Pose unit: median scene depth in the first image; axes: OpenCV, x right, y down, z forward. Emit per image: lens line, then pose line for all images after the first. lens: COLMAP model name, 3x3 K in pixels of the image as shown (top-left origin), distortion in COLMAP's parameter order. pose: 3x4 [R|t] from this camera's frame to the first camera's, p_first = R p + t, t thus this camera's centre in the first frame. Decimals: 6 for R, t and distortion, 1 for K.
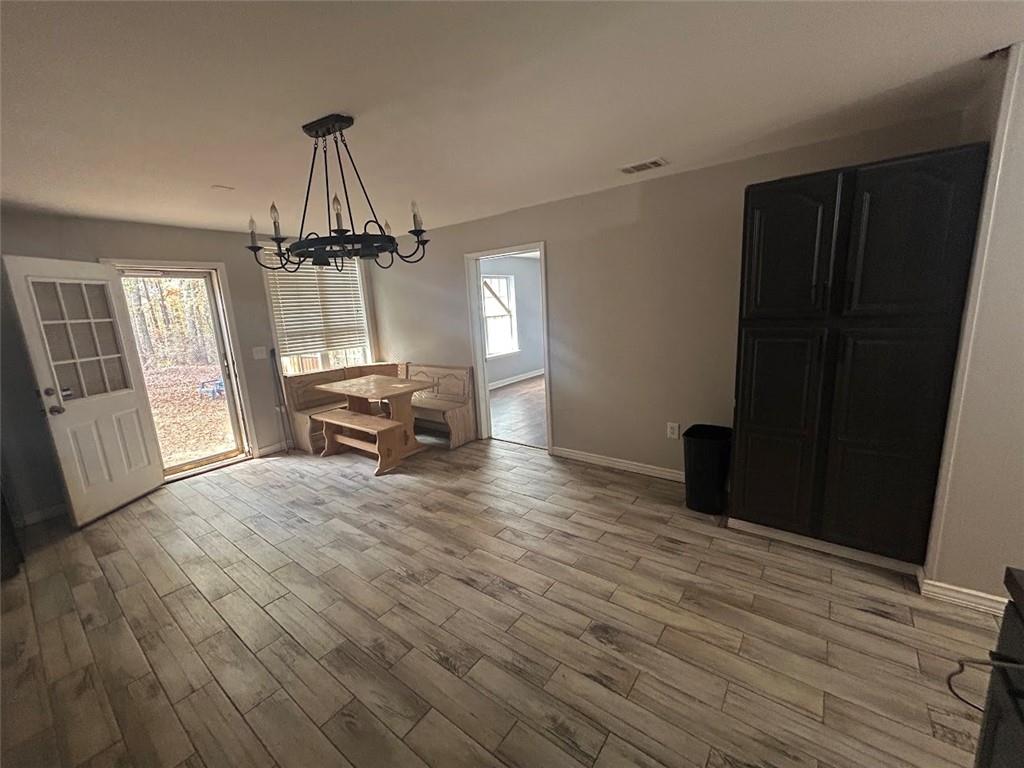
lens RADIAL K [[414.2, 0, 509.8], [0, 414.2, 386.5], [0, 0, 1]] dist [0.000012, -0.000337]
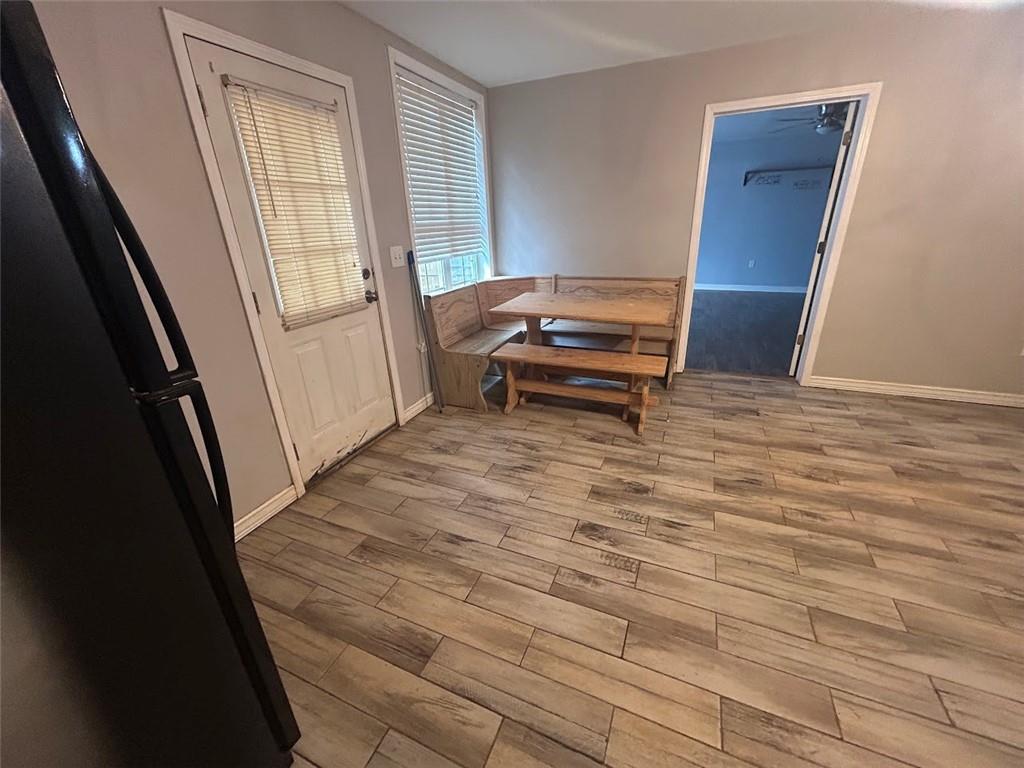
lens RADIAL K [[414.2, 0, 512.0], [0, 414.2, 381.2], [0, 0, 1]] dist [0.000012, -0.000337]
pose [[0.968050, -0.072242, 0.240124, -0.786874], [0.032501, 0.985672, 0.165513, 0.004374], [-0.248641, -0.152421, 0.956528, 0.457968]]
